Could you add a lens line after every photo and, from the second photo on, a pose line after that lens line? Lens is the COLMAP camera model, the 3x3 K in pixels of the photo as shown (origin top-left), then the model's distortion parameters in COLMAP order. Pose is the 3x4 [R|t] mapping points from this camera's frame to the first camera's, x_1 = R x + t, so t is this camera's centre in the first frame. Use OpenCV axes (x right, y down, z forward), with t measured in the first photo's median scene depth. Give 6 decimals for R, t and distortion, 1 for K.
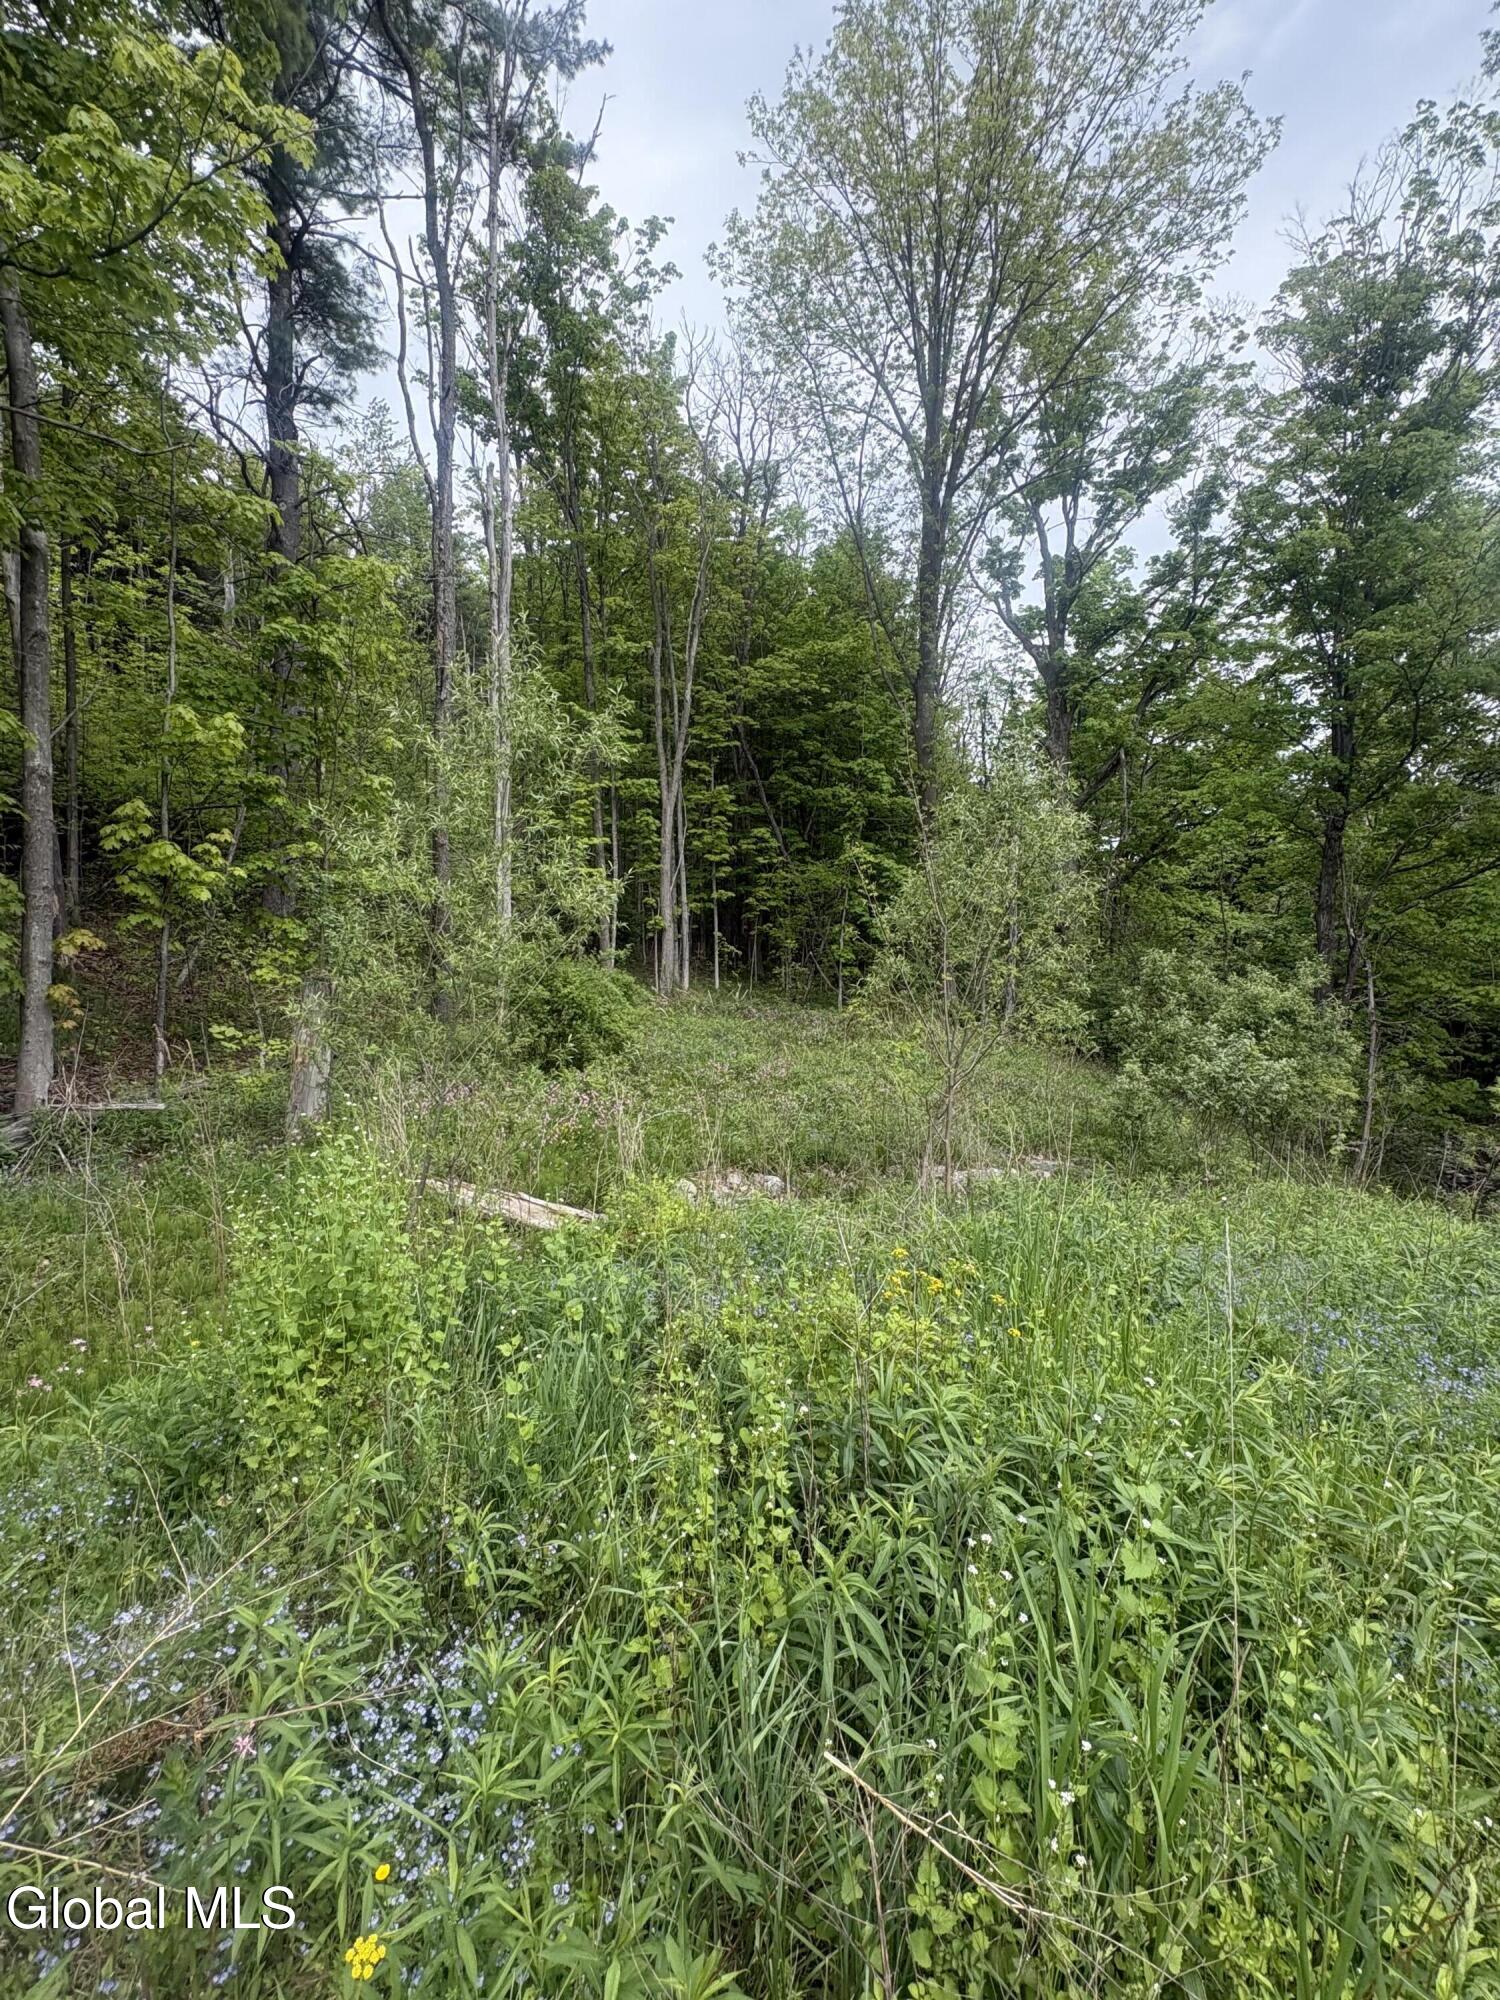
lens RADIAL K [[857.2, 0, 744.5], [0, 857.2, 992.9], [0, 0, 1]] dist [0.002060, -0.000879]
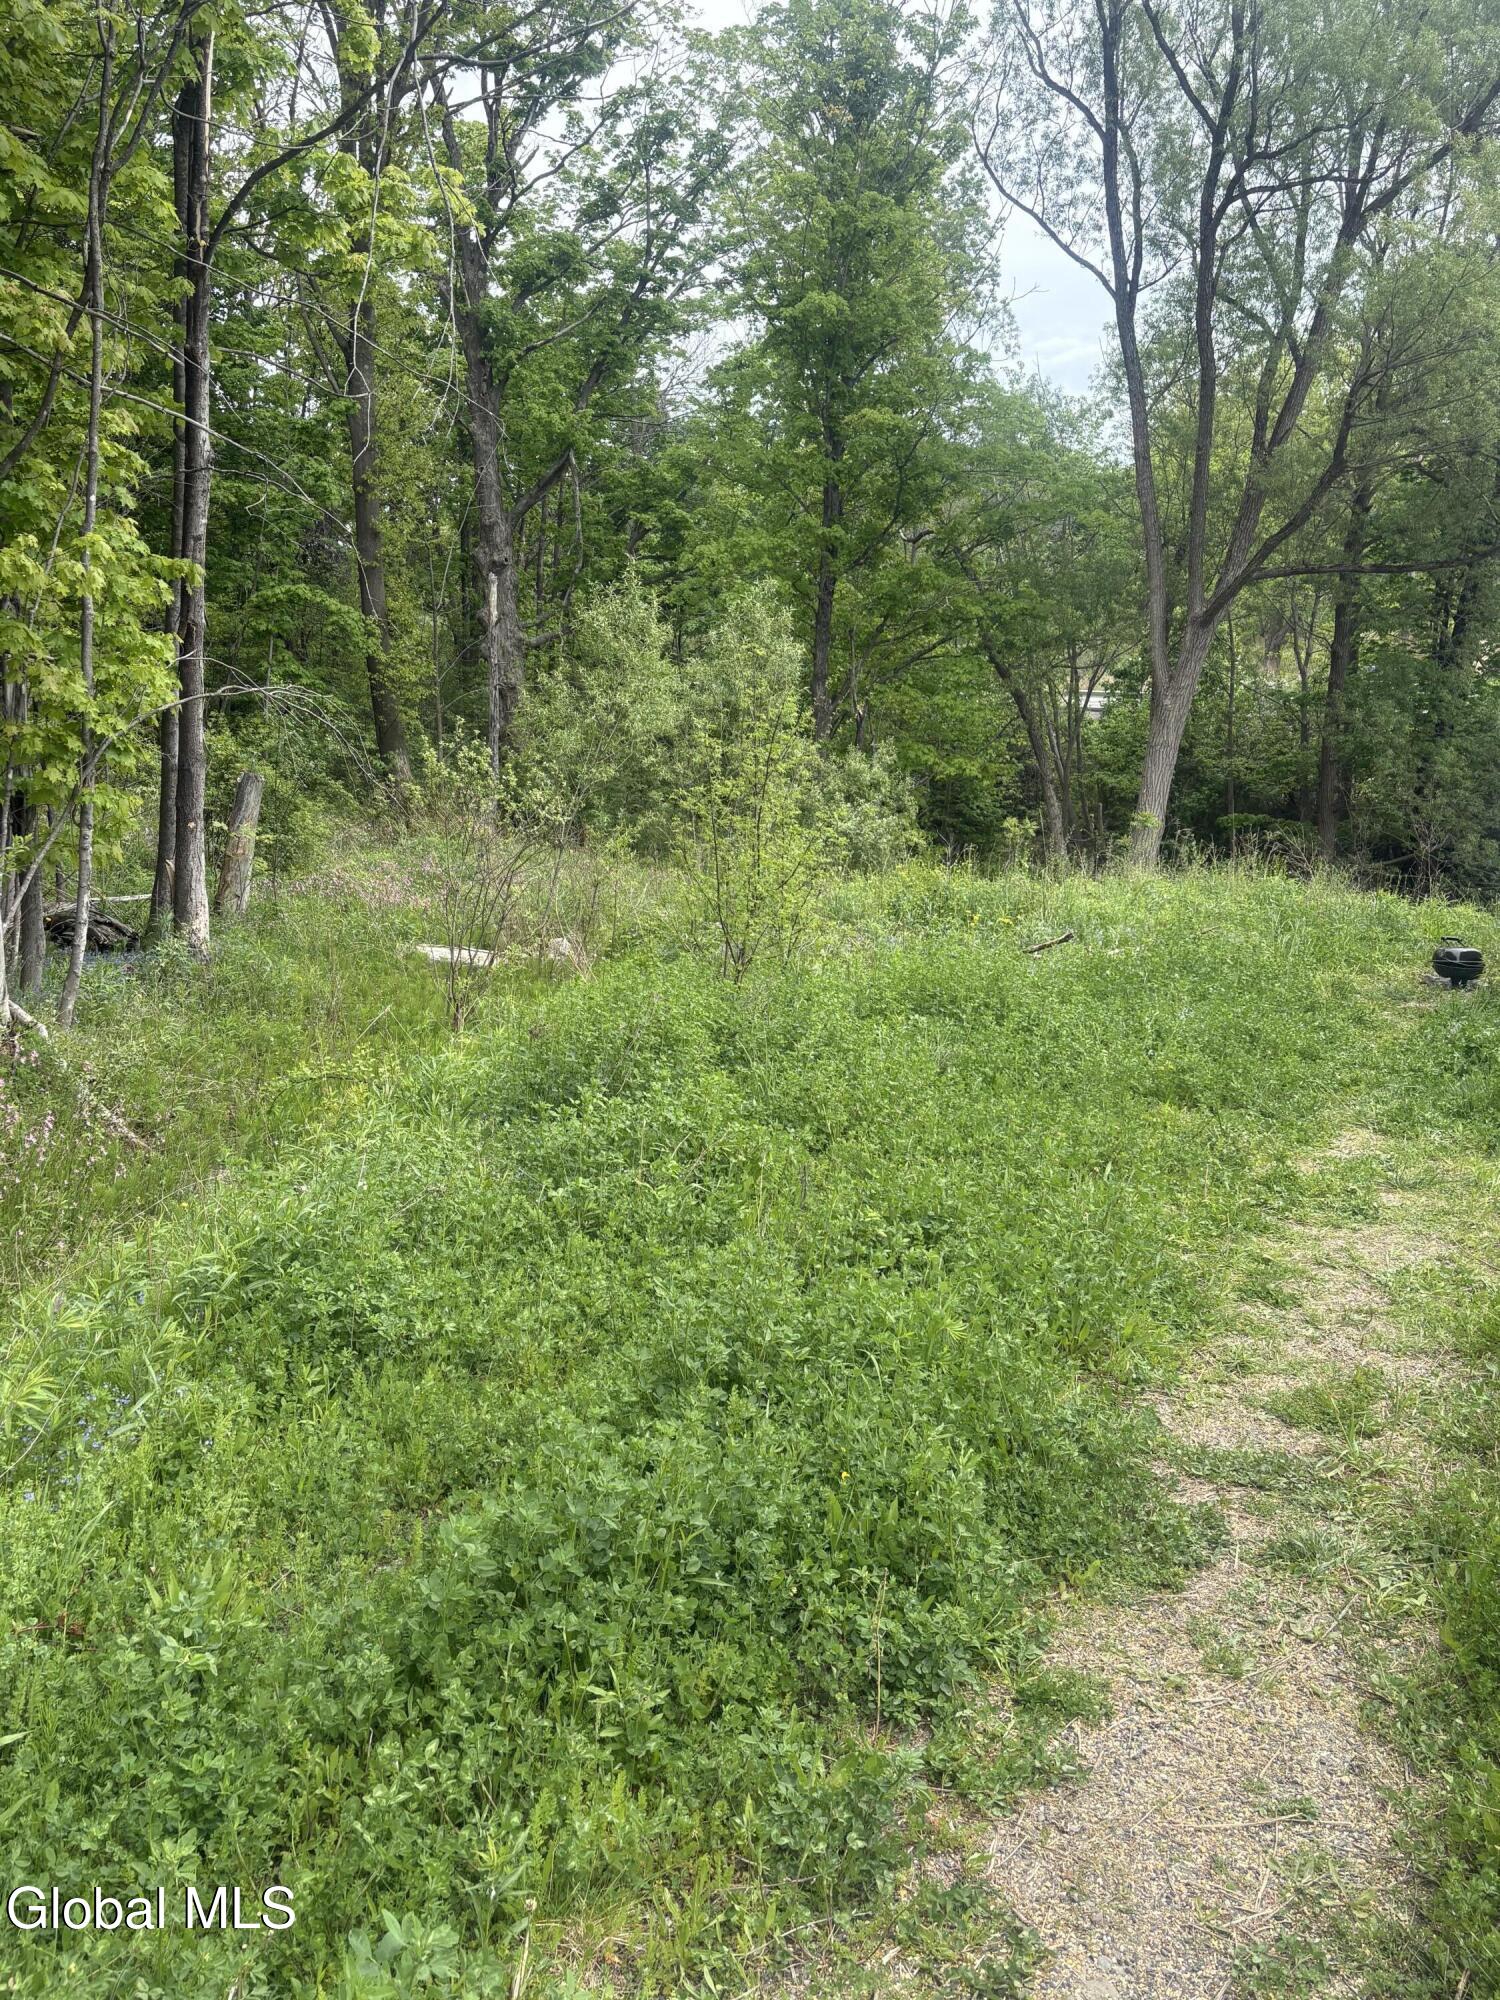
lens RADIAL K [[1833.3, 0, 765.6], [0, 1833.3, 998.1], [0, 0, 1]] dist [0.059951, -0.041519]
pose [[0.782675, -0.103716, 0.613728, -0.759490], [0.031213, 0.991319, 0.127722, -0.009068], [-0.621647, -0.080809, 0.779118, -0.666821]]
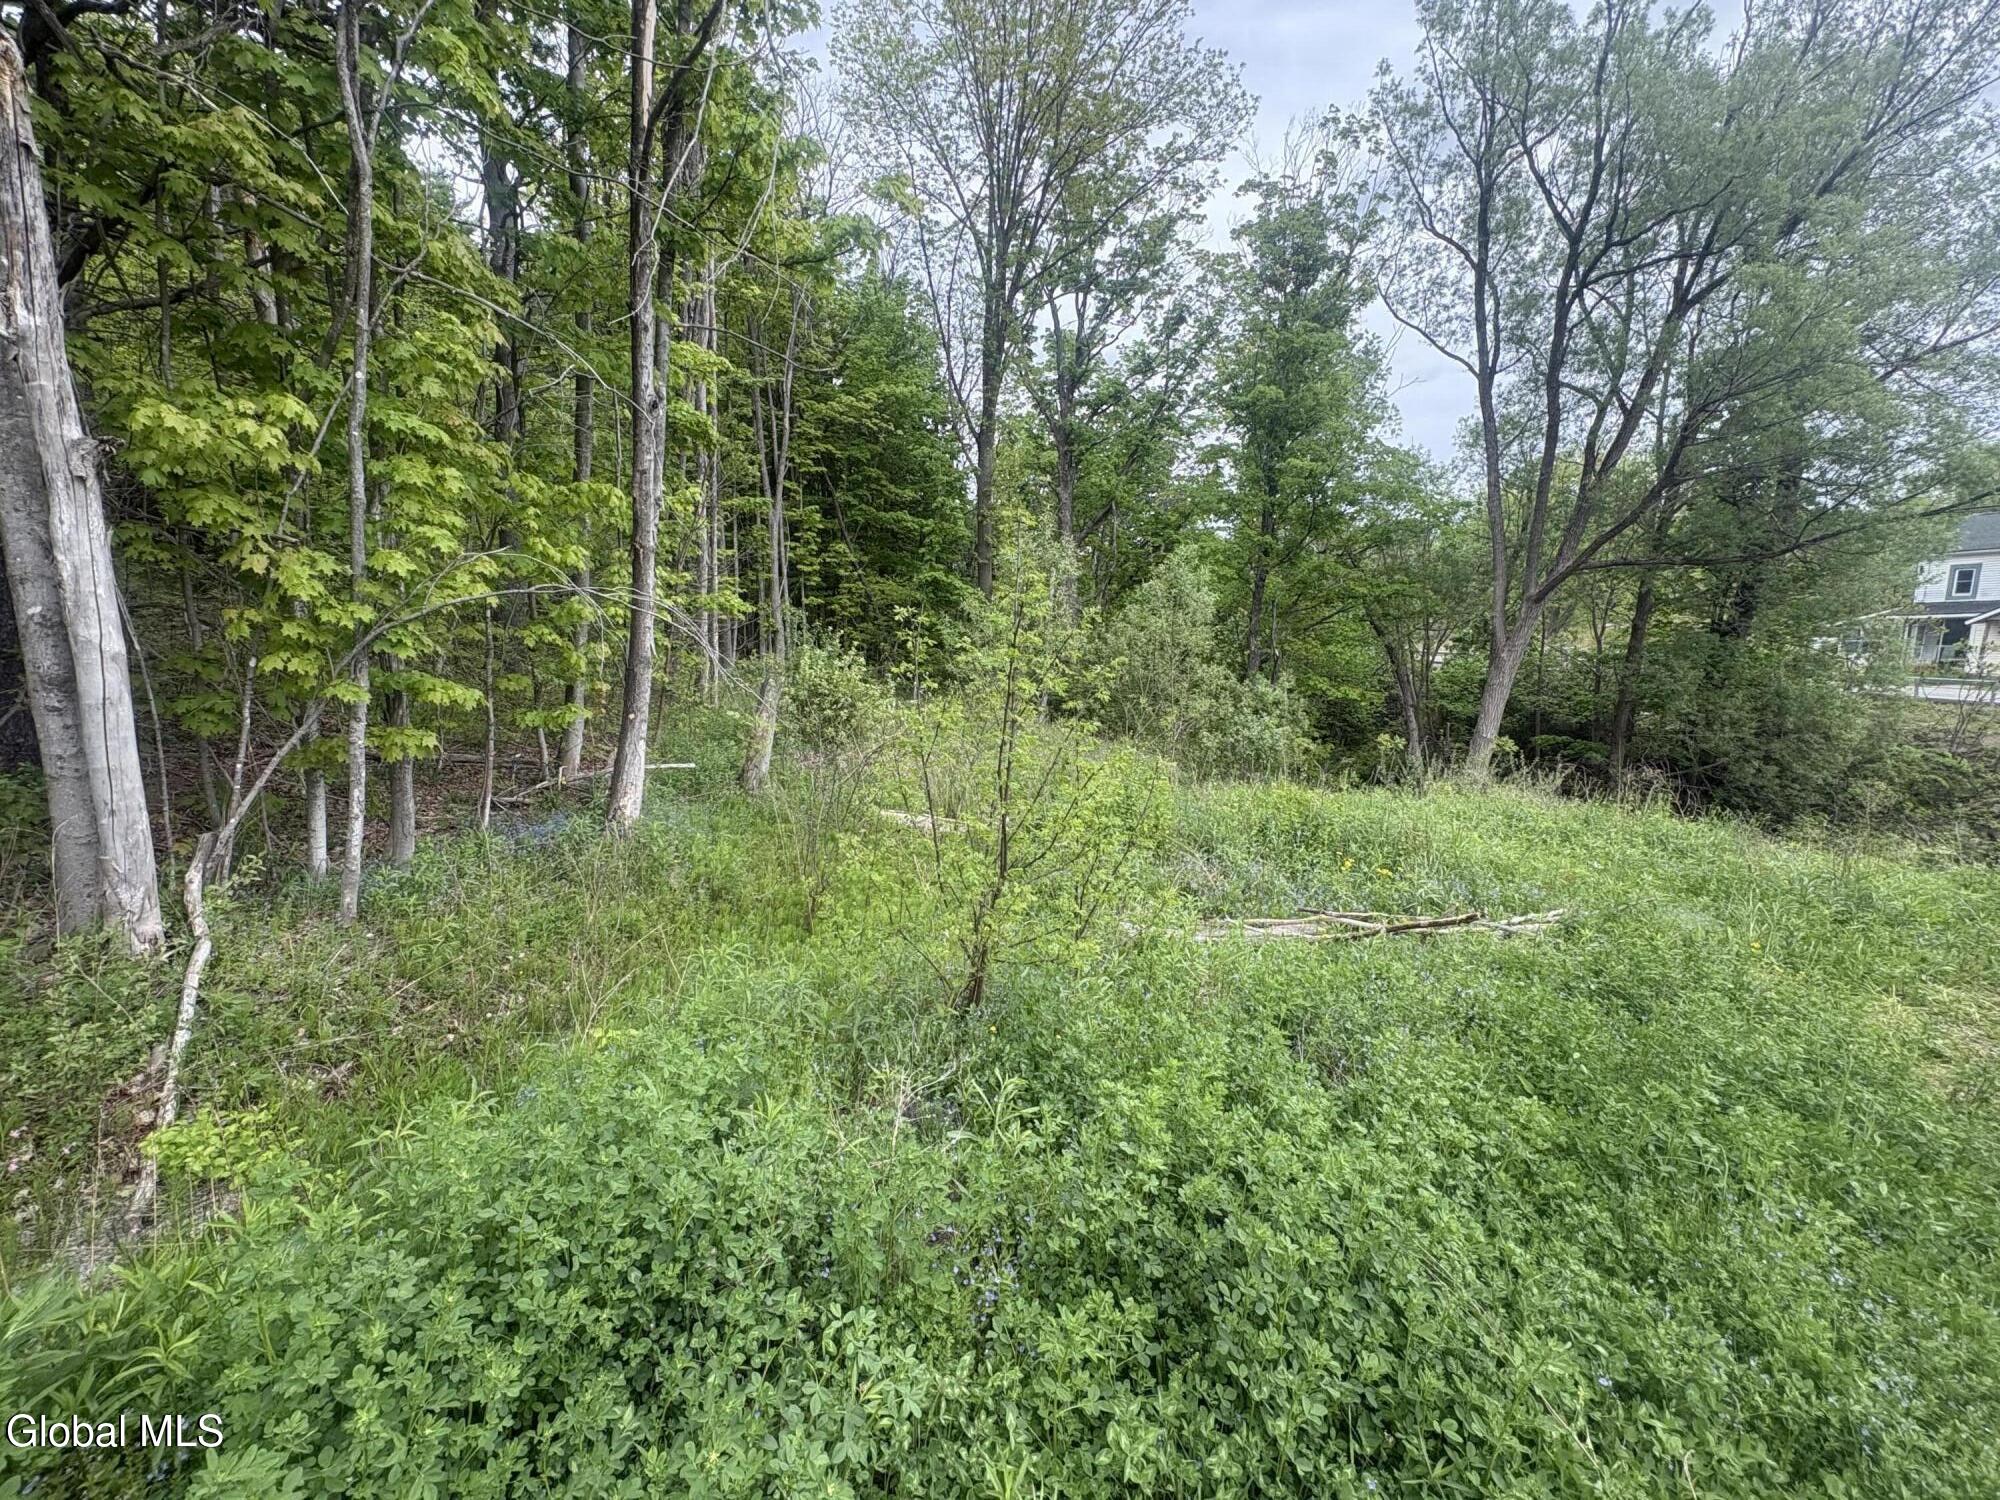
lens RADIAL K [[857.2, 0, 980.9], [0, 857.2, 747.8], [0, 0, 1]] dist [0.002060, -0.000879]
pose [[0.931461, -0.018278, 0.363382, -0.367228], [-0.009345, 0.997206, 0.074115, -0.005829], [-0.363721, -0.072432, 0.928688, -0.272639]]
